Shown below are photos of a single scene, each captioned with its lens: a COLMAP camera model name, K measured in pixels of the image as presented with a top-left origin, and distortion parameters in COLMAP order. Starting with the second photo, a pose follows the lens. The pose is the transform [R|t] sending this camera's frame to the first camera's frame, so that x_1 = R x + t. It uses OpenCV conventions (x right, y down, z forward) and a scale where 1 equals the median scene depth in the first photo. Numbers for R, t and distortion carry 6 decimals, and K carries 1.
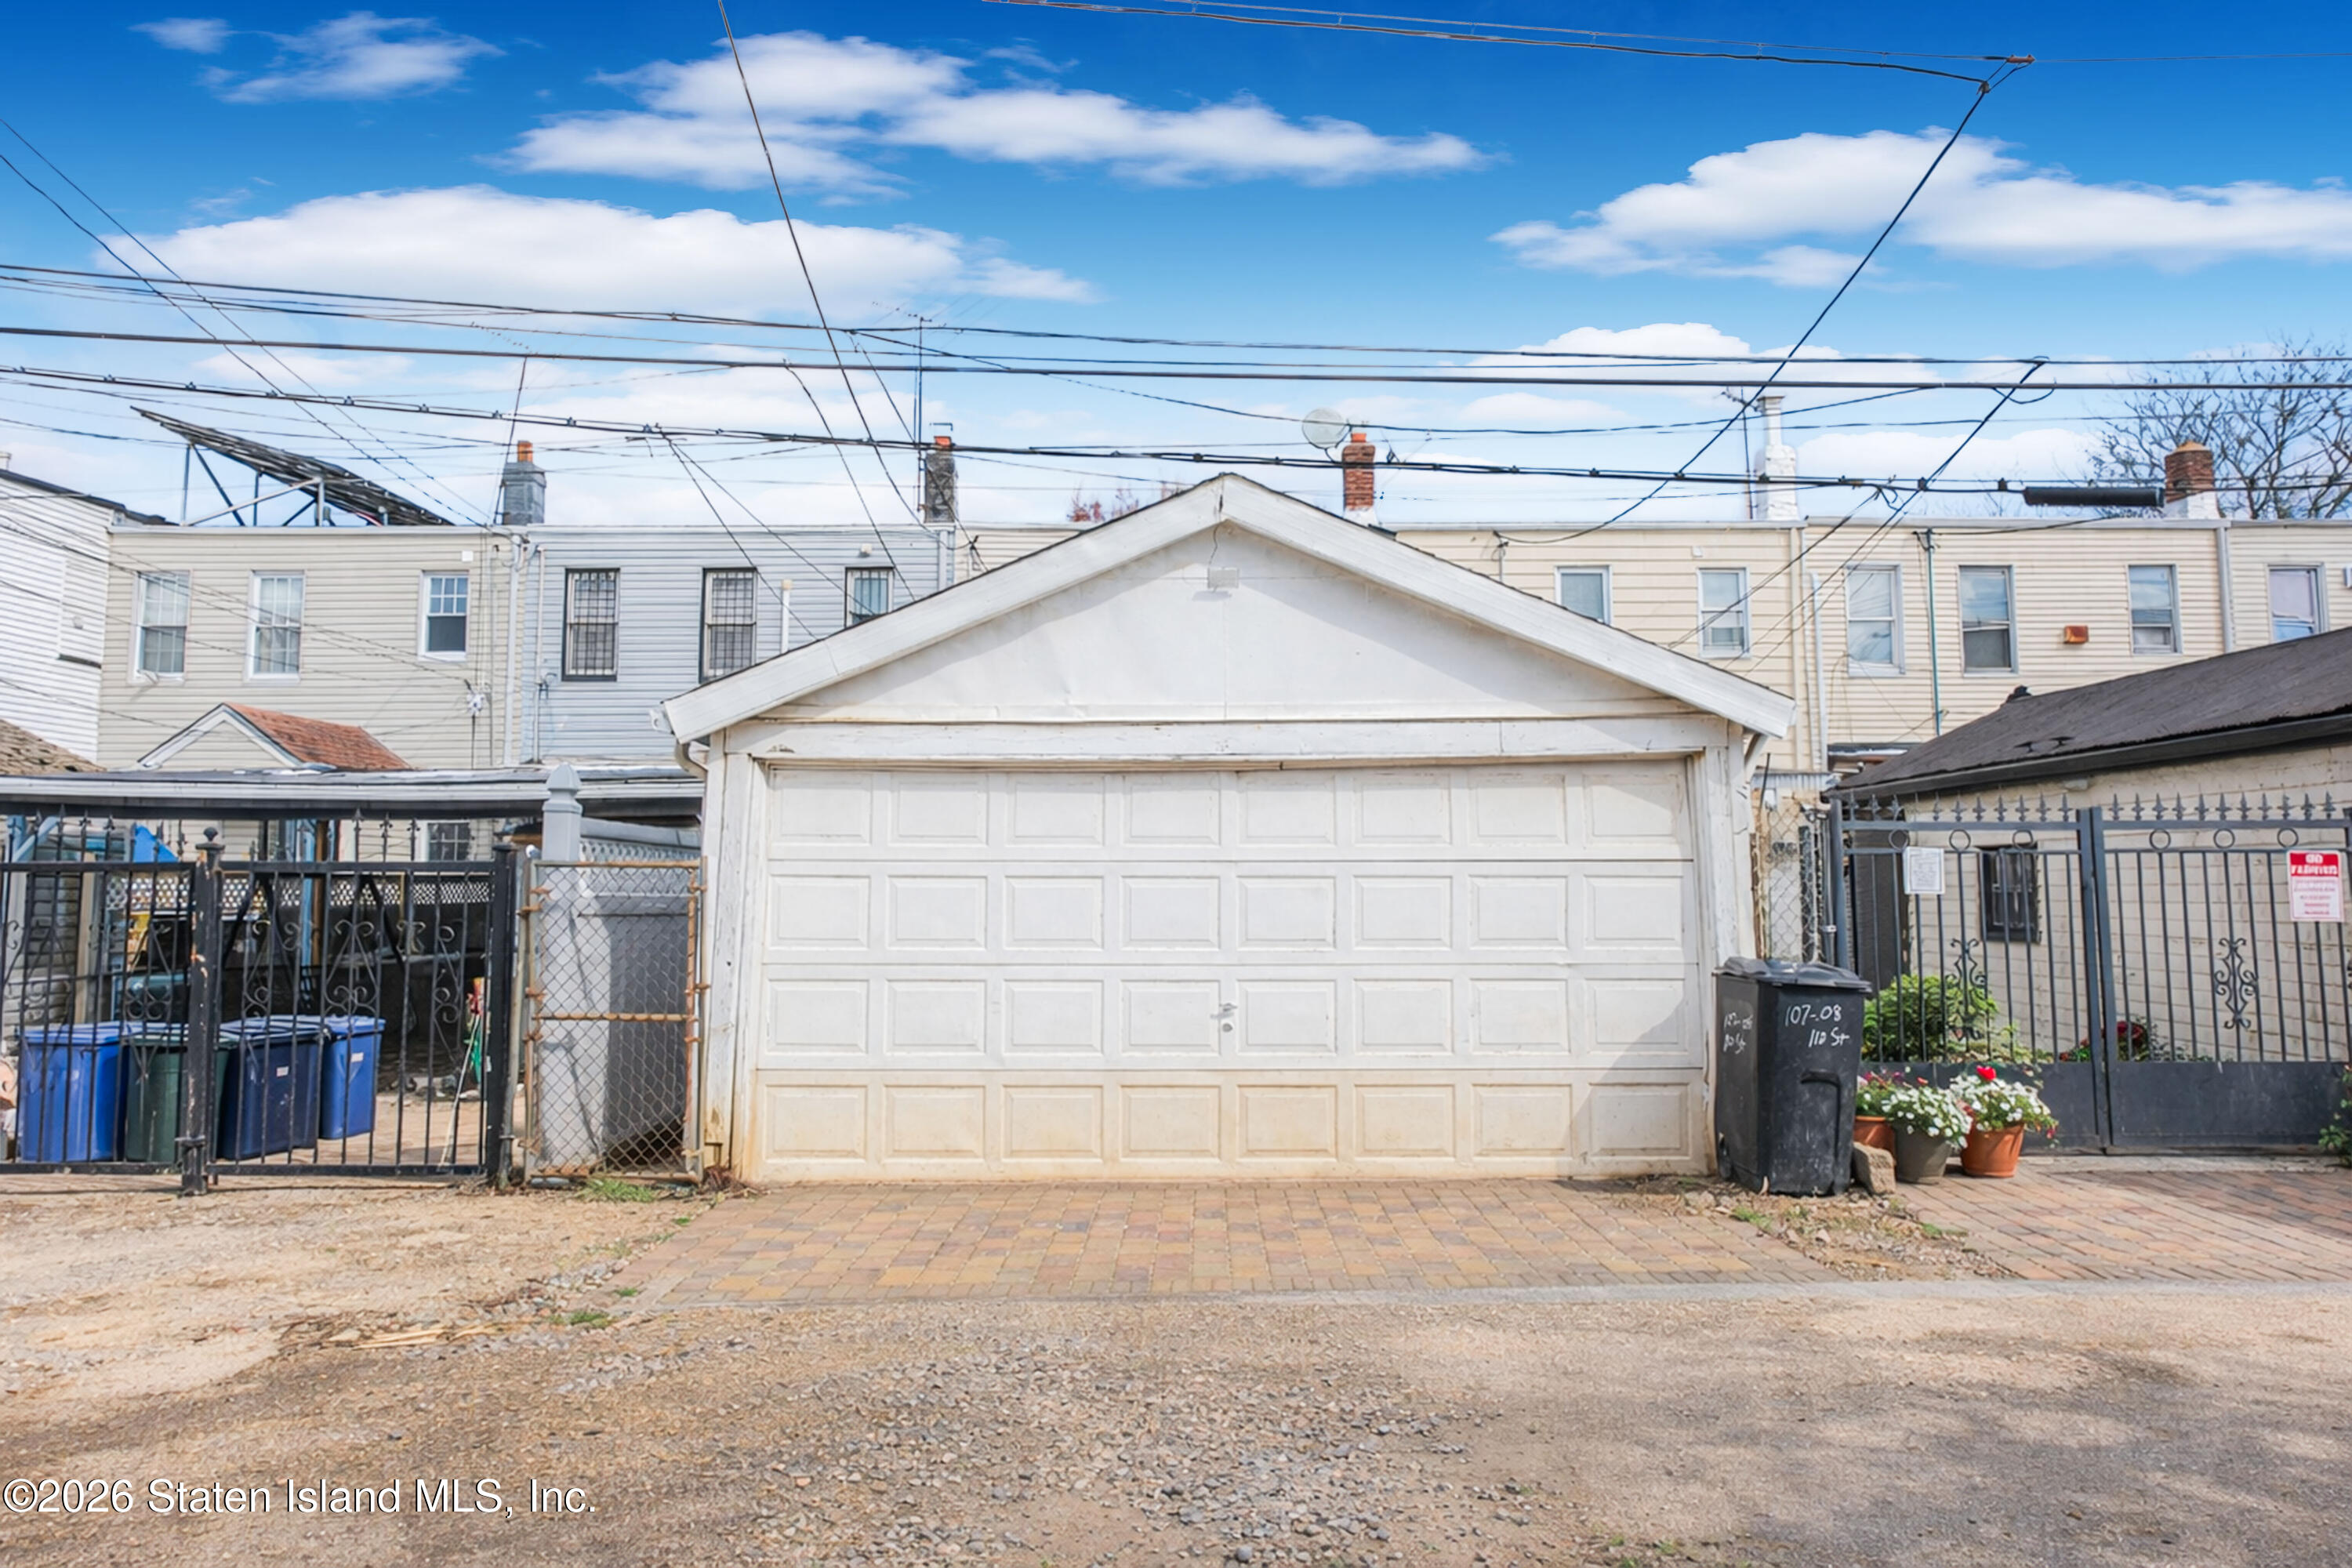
lens RADIAL K [[1448.0, 0, 1176.0], [0, 1448.0, 784.0], [0, 0, 1]] dist [0.033285, 0.000225]
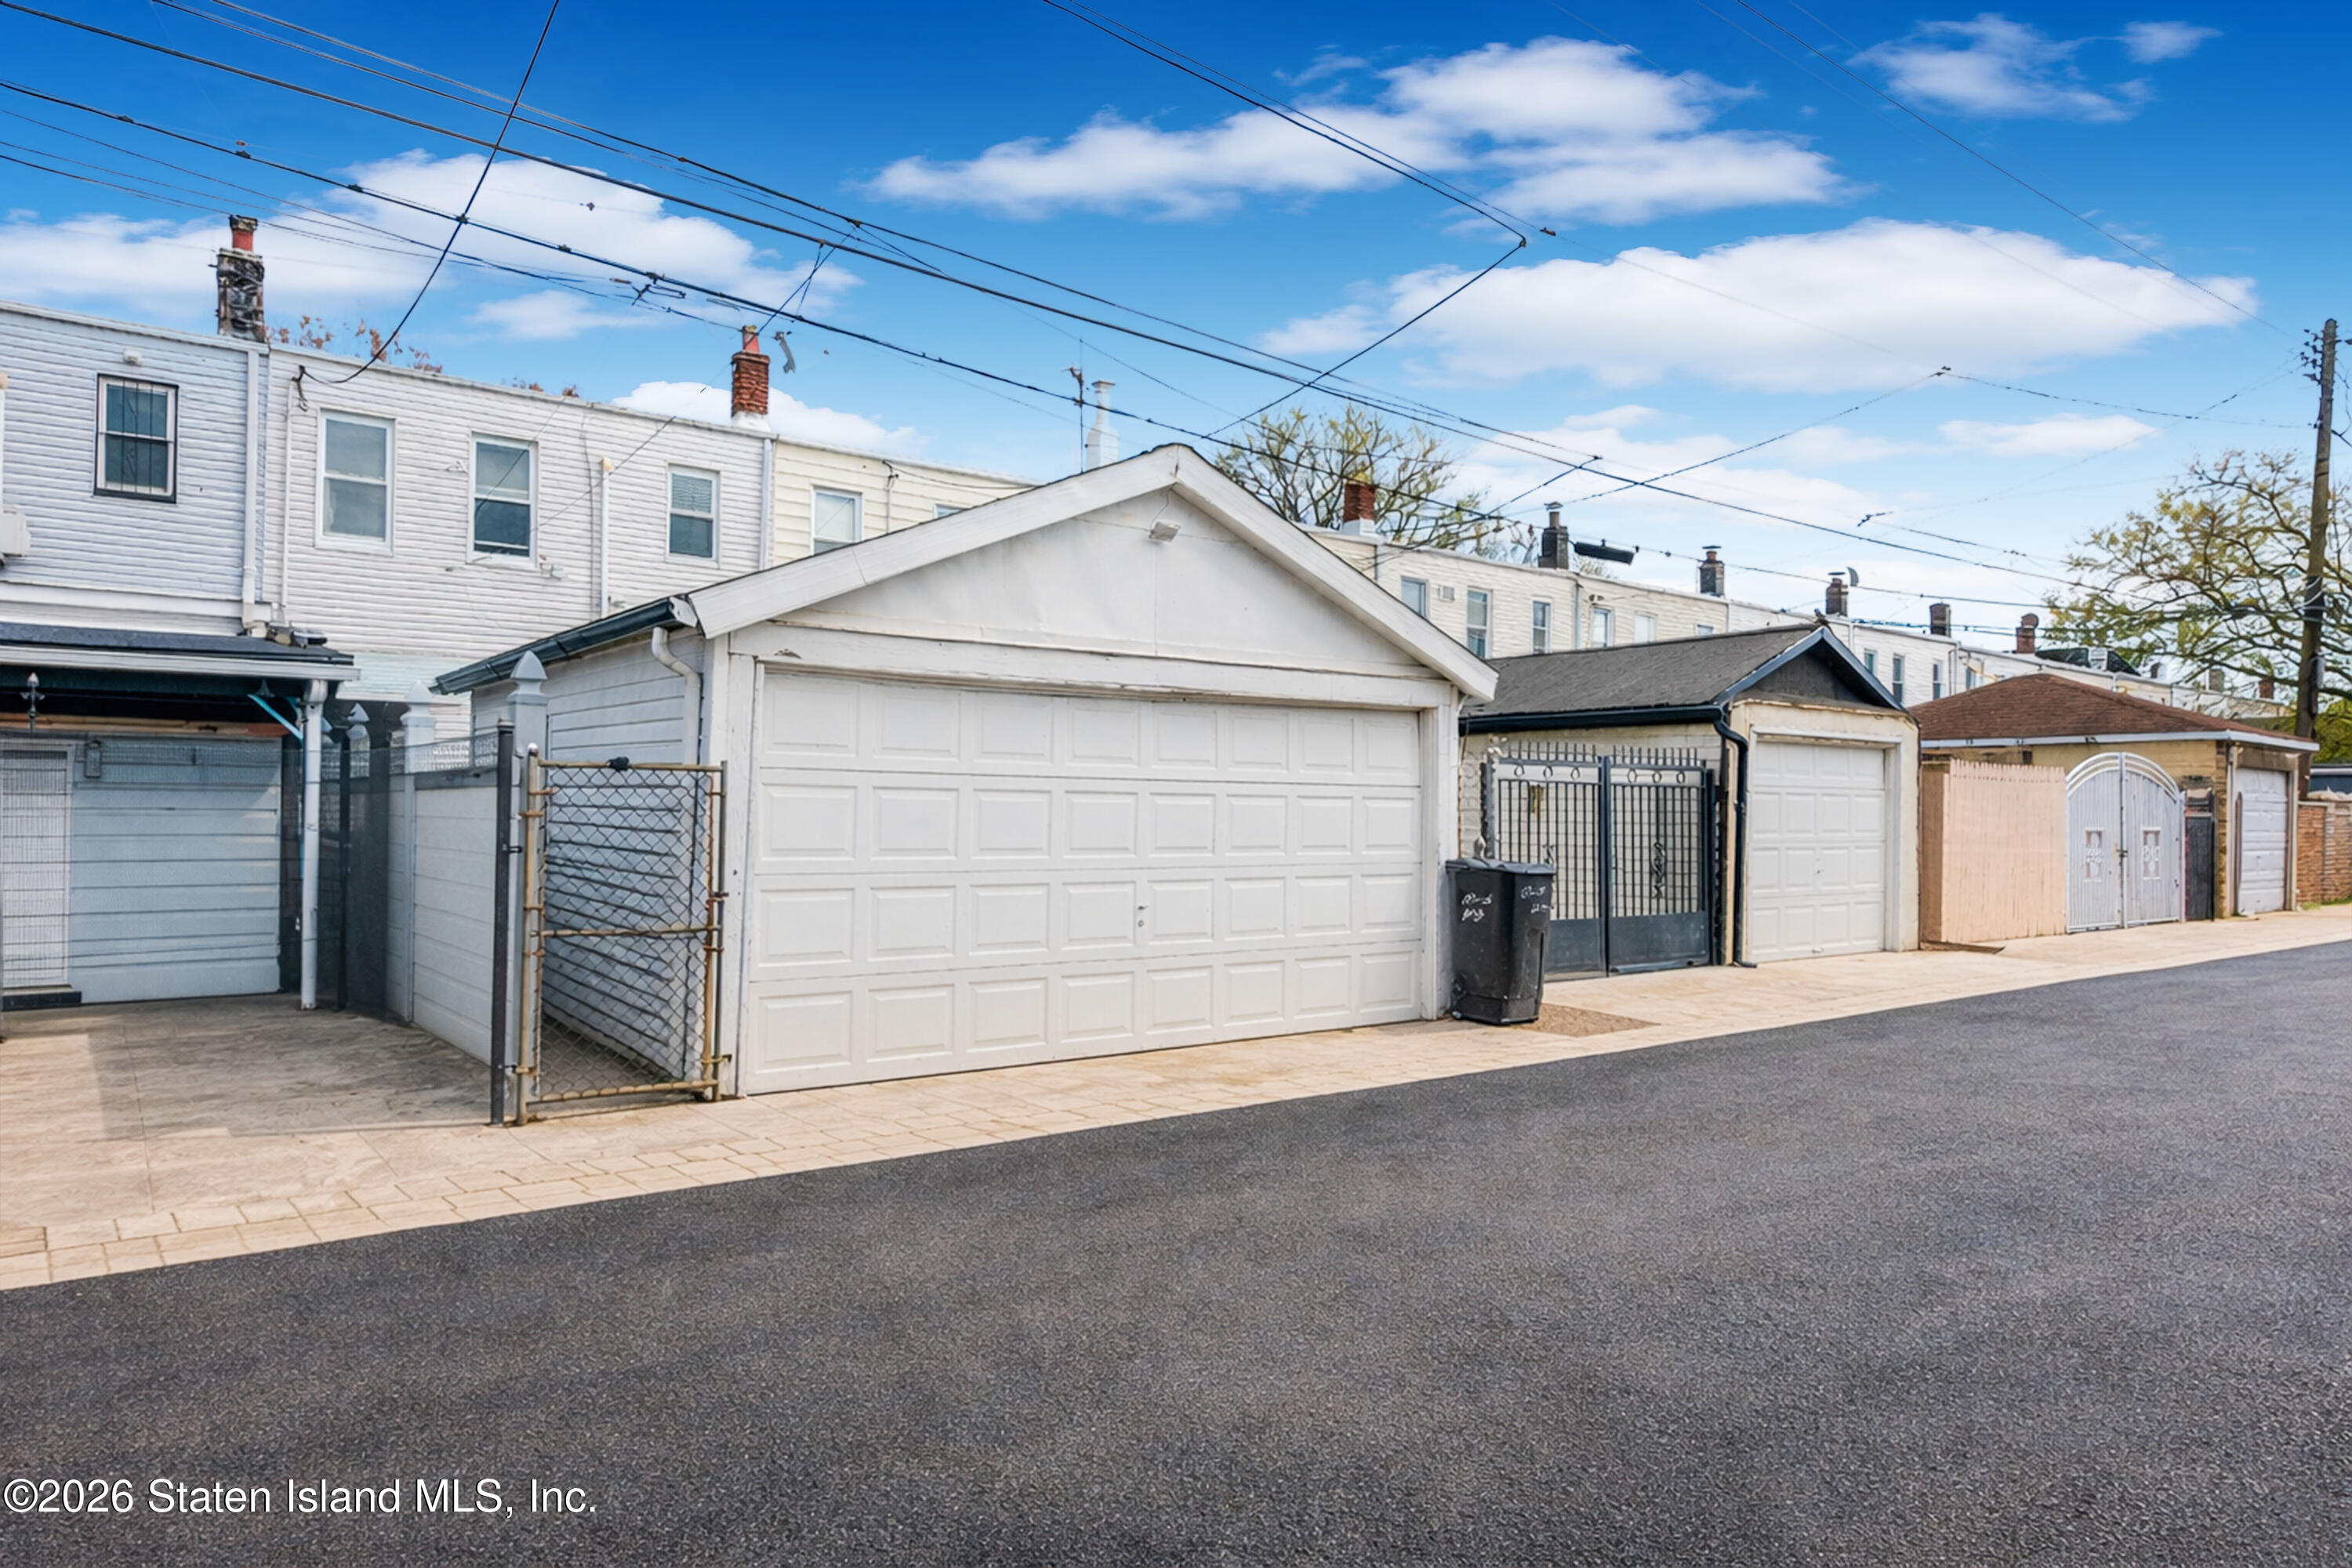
lens RADIAL K [[1448.0, 0, 1176.0], [0, 1448.0, 784.0], [0, 0, 1]] dist [0.033285, 0.000225]
pose [[0.809802, 0.019100, 0.586392, -0.625761], [-0.055400, 0.997494, 0.044016, 0.005561], [-0.584081, -0.068131, 0.808831, 0.052549]]
